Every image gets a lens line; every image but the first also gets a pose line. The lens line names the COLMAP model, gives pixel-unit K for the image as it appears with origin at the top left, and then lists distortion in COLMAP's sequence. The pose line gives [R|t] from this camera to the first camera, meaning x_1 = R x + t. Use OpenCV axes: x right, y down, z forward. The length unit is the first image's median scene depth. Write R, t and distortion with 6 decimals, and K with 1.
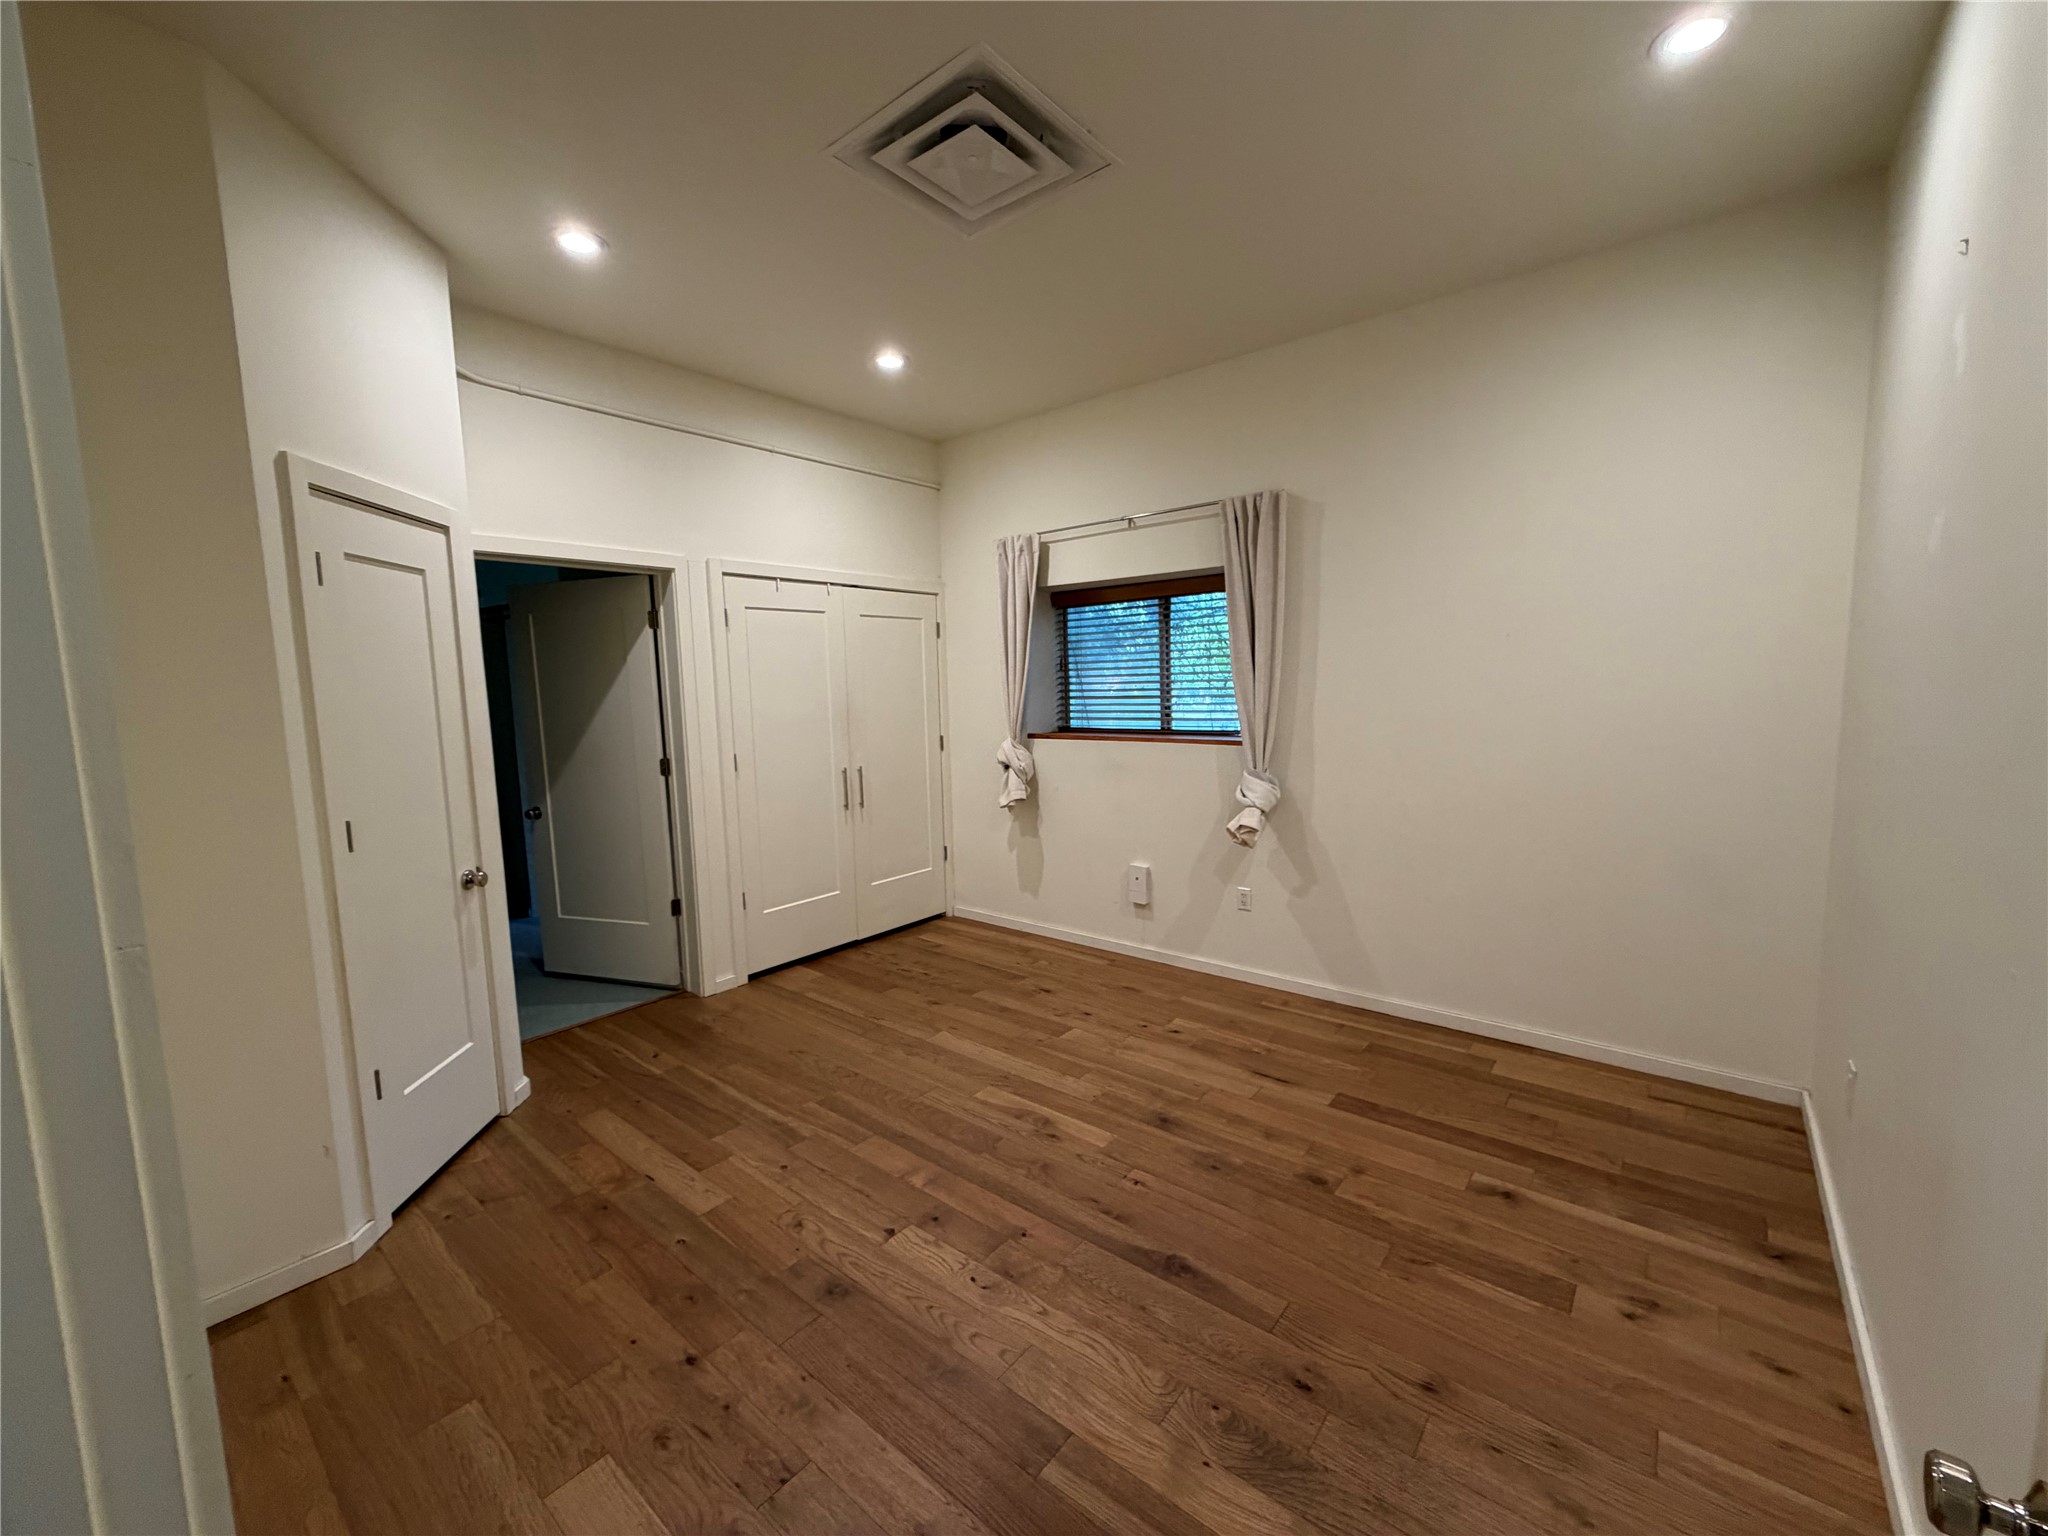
lens RADIAL K [[817.5, 0, 1027.7], [0, 817.5, 770.2], [0, 0, 1]] dist [-0.001850, -0.000505]
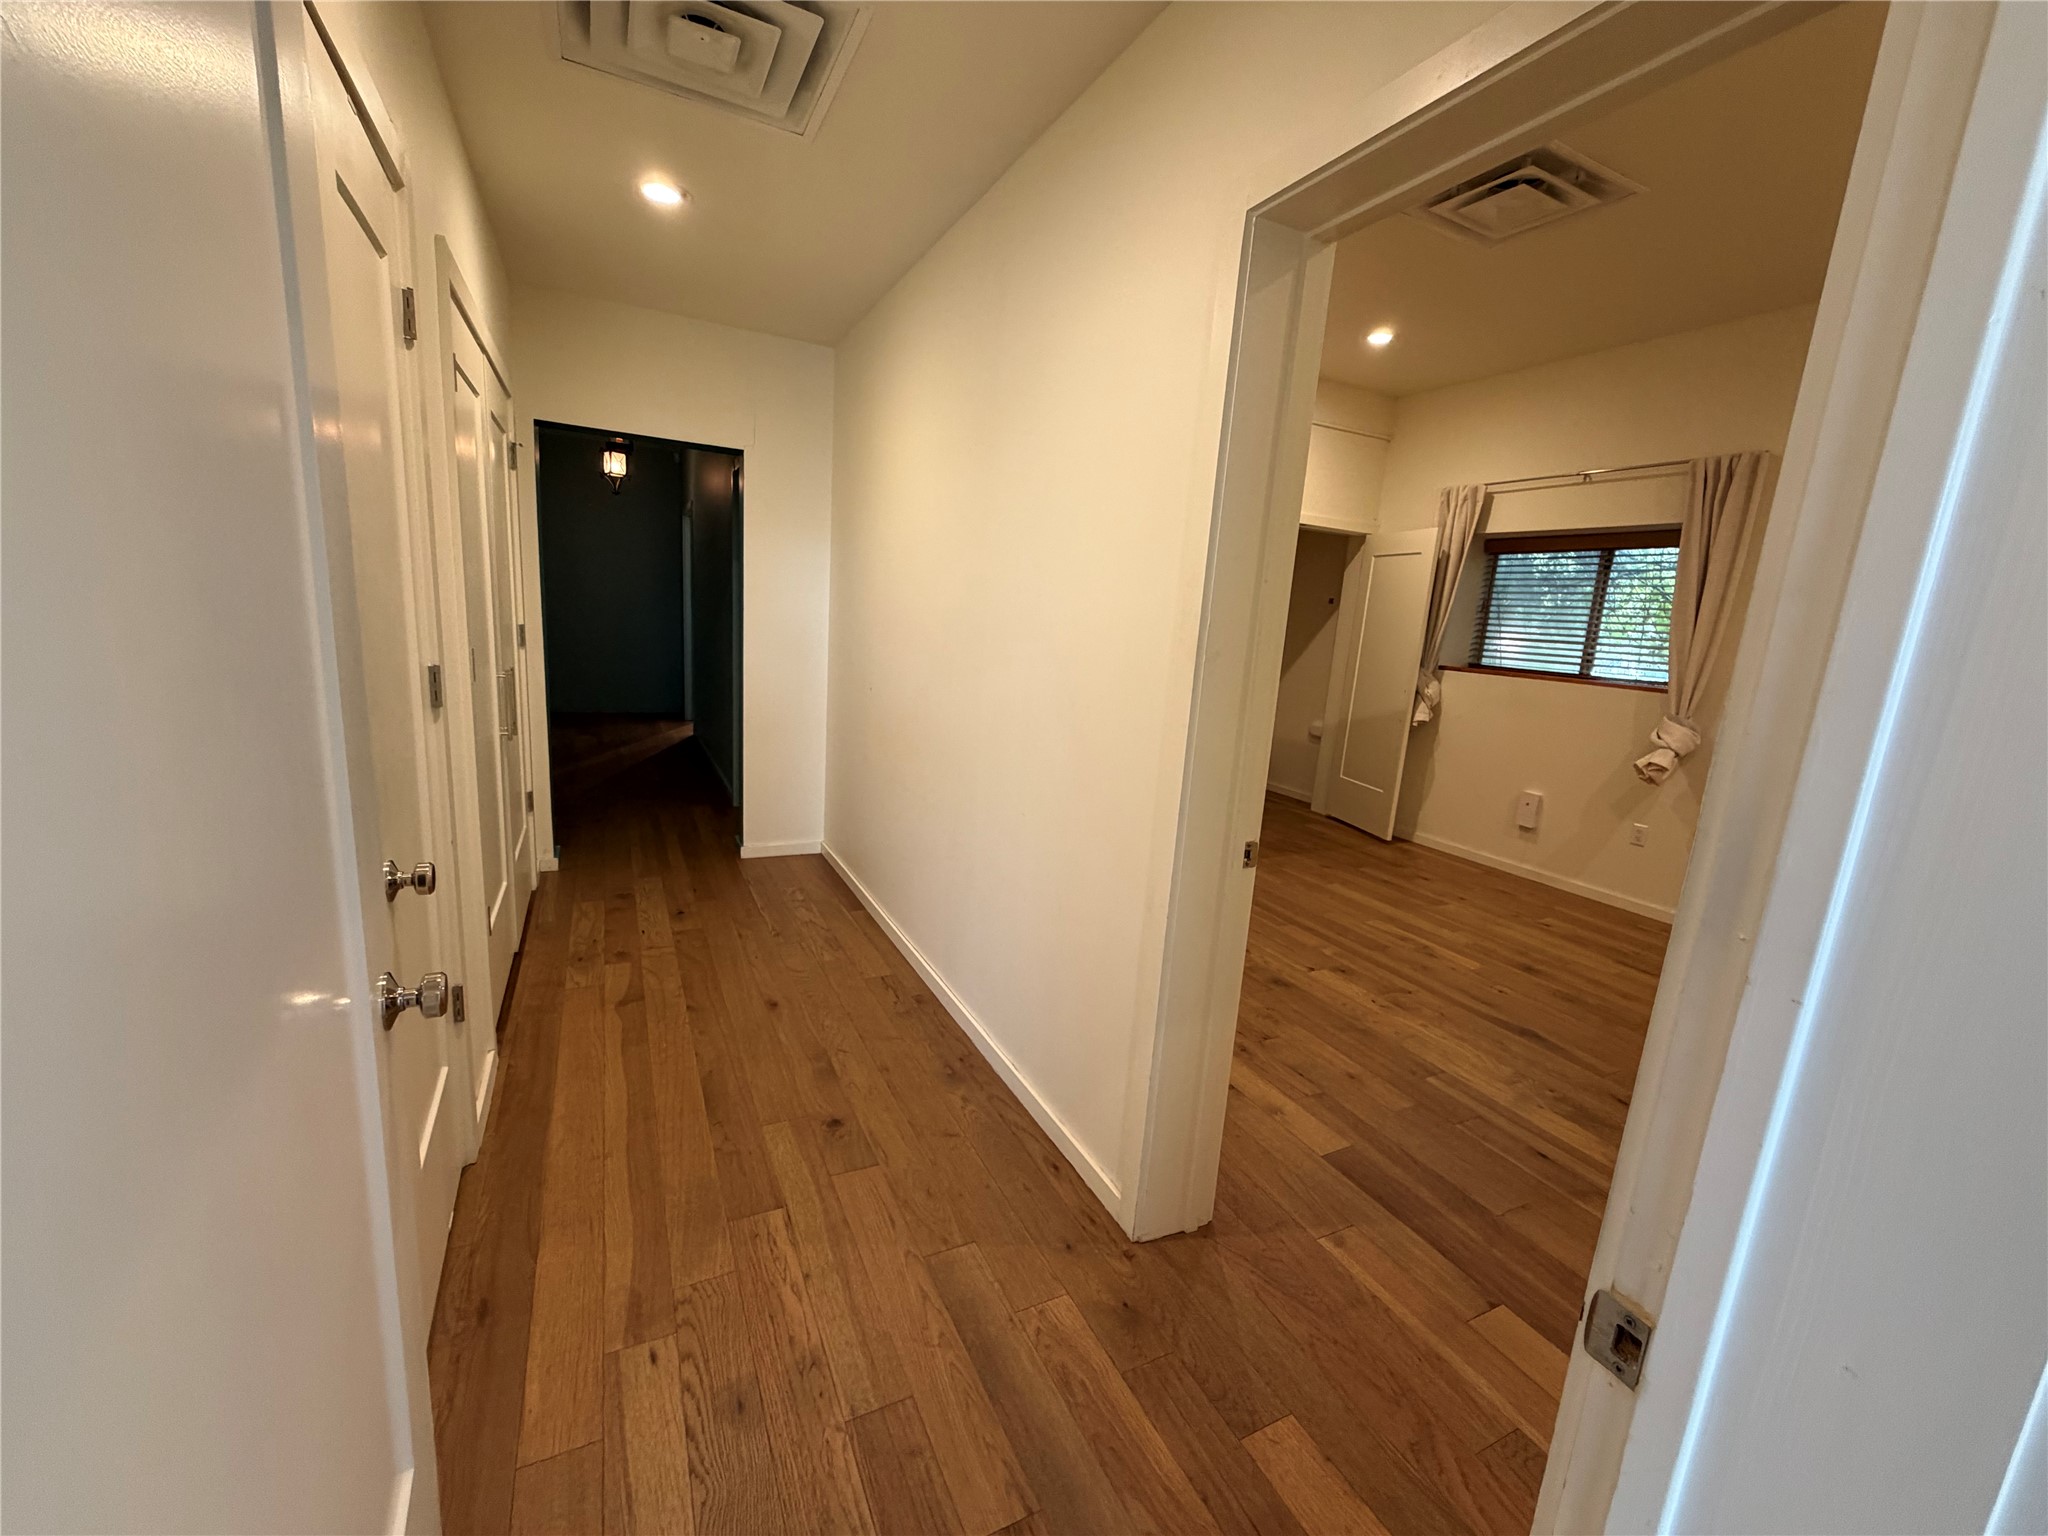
lens RADIAL K [[817.5, 0, 1017.8], [0, 817.5, 773.5], [0, 0, 1]] dist [-0.001850, -0.000505]
pose [[0.905655, 0.162733, -0.391543, -0.077232], [-0.130866, 0.985615, 0.106942, 0.074286], [0.403314, -0.045613, 0.913924, -0.346849]]
